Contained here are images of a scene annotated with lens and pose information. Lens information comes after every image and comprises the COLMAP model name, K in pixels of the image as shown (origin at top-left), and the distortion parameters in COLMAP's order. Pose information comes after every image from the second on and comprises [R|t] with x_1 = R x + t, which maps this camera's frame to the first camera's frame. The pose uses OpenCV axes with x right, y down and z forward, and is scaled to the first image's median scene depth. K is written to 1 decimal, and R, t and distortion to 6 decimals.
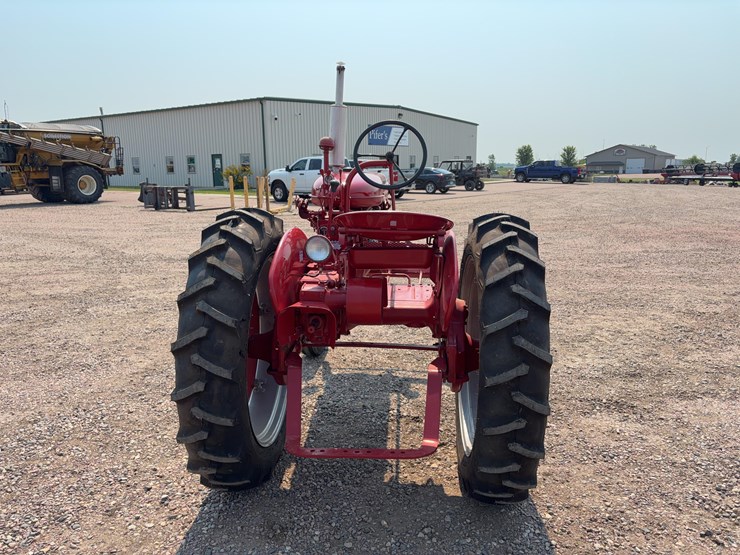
lens RADIAL K [[559.7, 0, 370.5], [0, 559.7, 273.8], [0, 0, 1]] dist [0.046346, -0.043674]
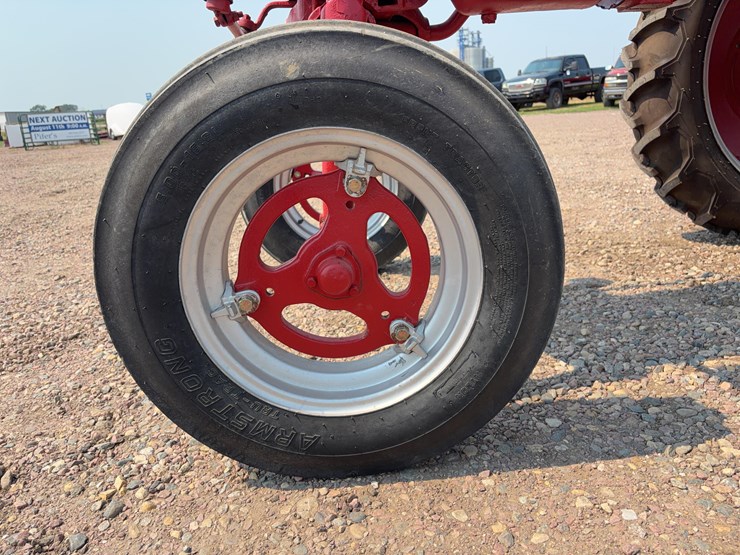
lens RADIAL K [[564.7, 0, 378.1], [0, 564.7, 266.7], [0, 0, 1]] dist [0.007925, -0.003641]
pose [[-0.182171, -0.247756, 0.951541, -0.053656], [0.243995, 0.926076, 0.287838, 0.003434], [-0.952512, 0.284607, -0.108253, 0.189207]]
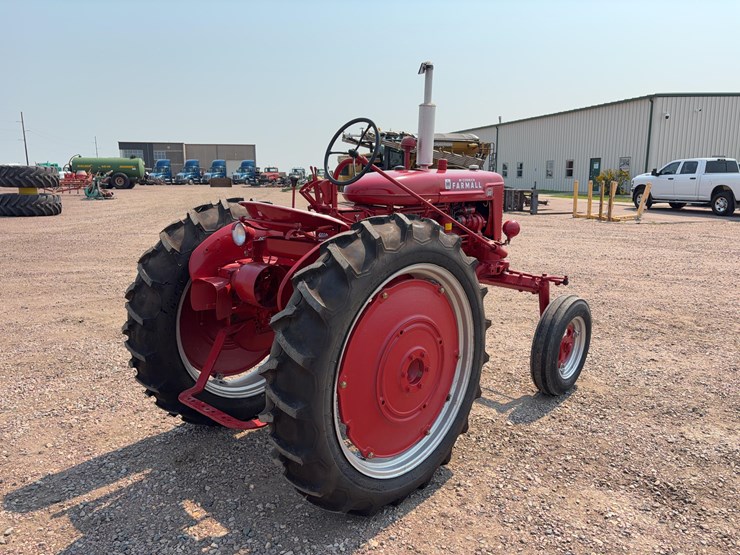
lens RADIAL K [[561.8, 0, 370.0], [0, 561.8, 277.5], [0, 0, 1]] dist [0.025428, -0.005990]
pose [[0.770977, 0.123507, -0.624772, 0.083862], [-0.124878, 0.991289, 0.041860, -0.003737], [0.624499, 0.045747, 0.779684, 0.026537]]
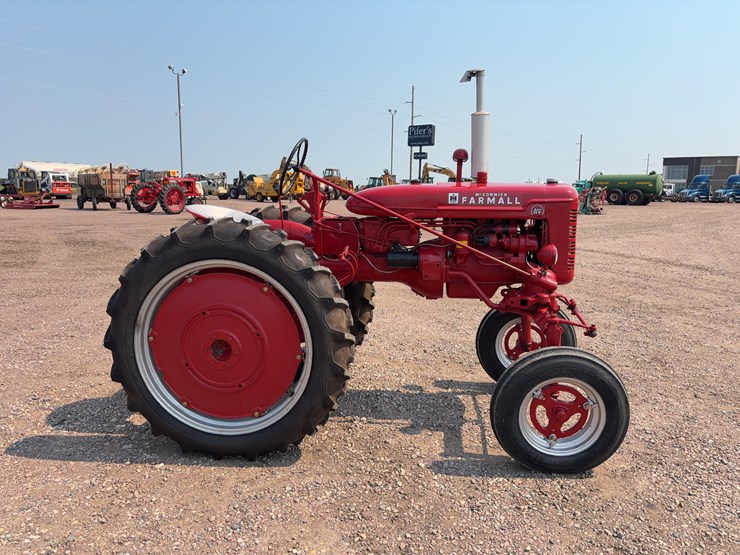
lens RADIAL K [[559.7, 0, 370.5], [0, 559.7, 273.8], [0, 0, 1]] dist [0.046346, -0.043674]
pose [[-0.021109, 0.158750, -0.987093, 0.143844], [-0.194265, 0.967844, 0.159808, -0.024787], [0.980722, 0.195131, 0.010409, 0.136846]]
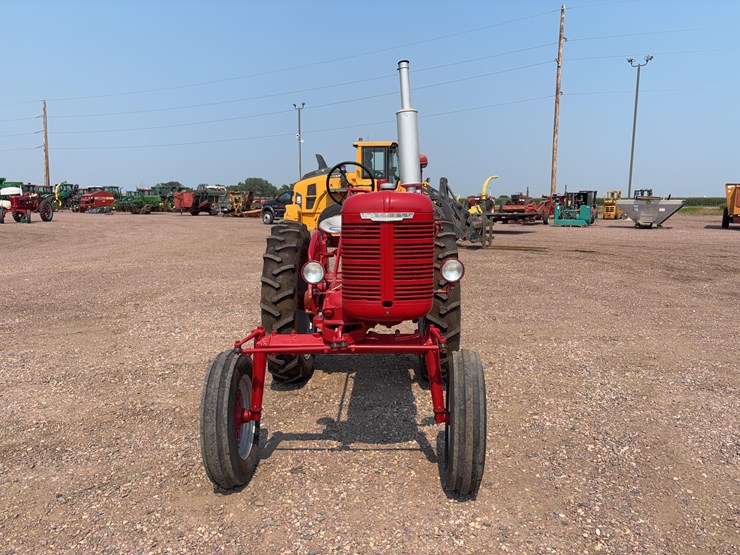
lens RADIAL K [[561.9, 0, 369.5], [0, 561.9, 281.5], [0, 0, 1]] dist [0.036803, -0.044688]
pose [[-0.999485, 0.012059, -0.029732, 0.003459], [0.002062, 0.948905, 0.315554, -0.051203], [0.032018, 0.315330, -0.948442, 0.289961]]
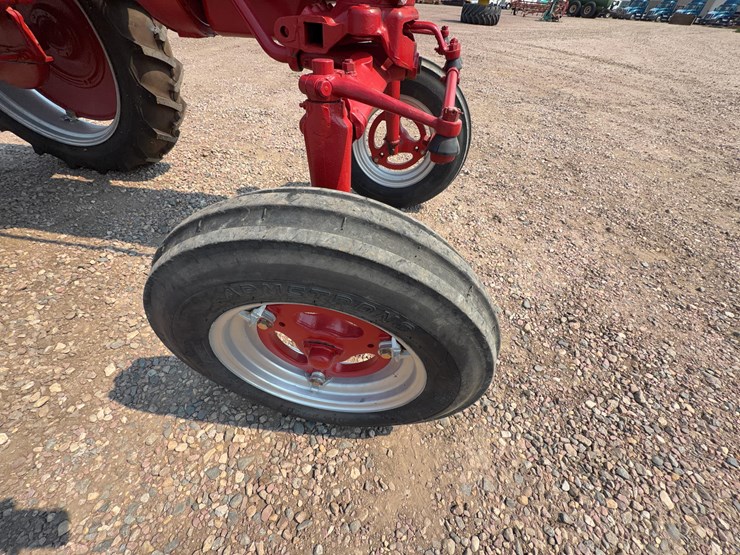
lens RADIAL K [[294.9, 0, 370.1], [0, 294.9, 276.1], [0, 0, 1]] dist [0.001581, 0.000261]
pose [[-0.088721, 0.688907, -0.719399, 0.044004], [-0.230914, 0.688345, 0.687648, -0.008139], [0.968921, 0.227129, 0.098008, 0.182958]]
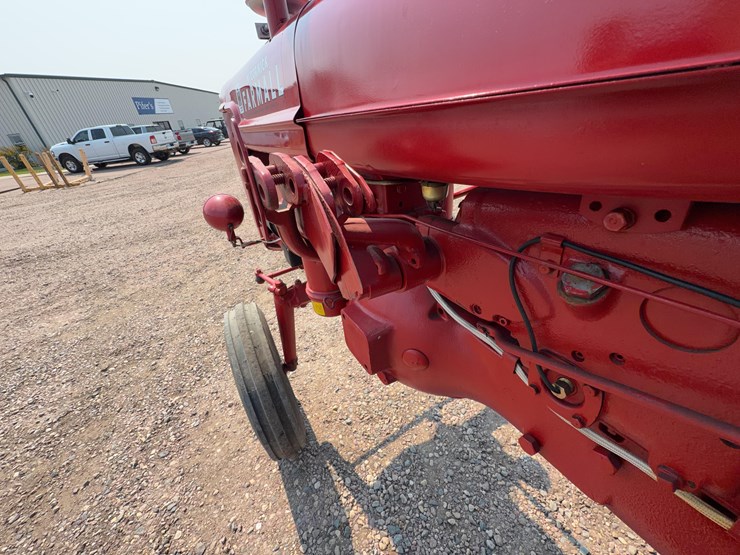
lens RADIAL K [[296.6, 0, 368.7], [0, 296.6, 275.8], [0, 0, 1]] dist [0.000077, 0.000438]
pose [[0.818273, -0.348525, 0.457121, -0.022260], [0.202880, 0.919155, 0.337629, -0.018729], [-0.537837, -0.183532, 0.822829, 0.135650]]
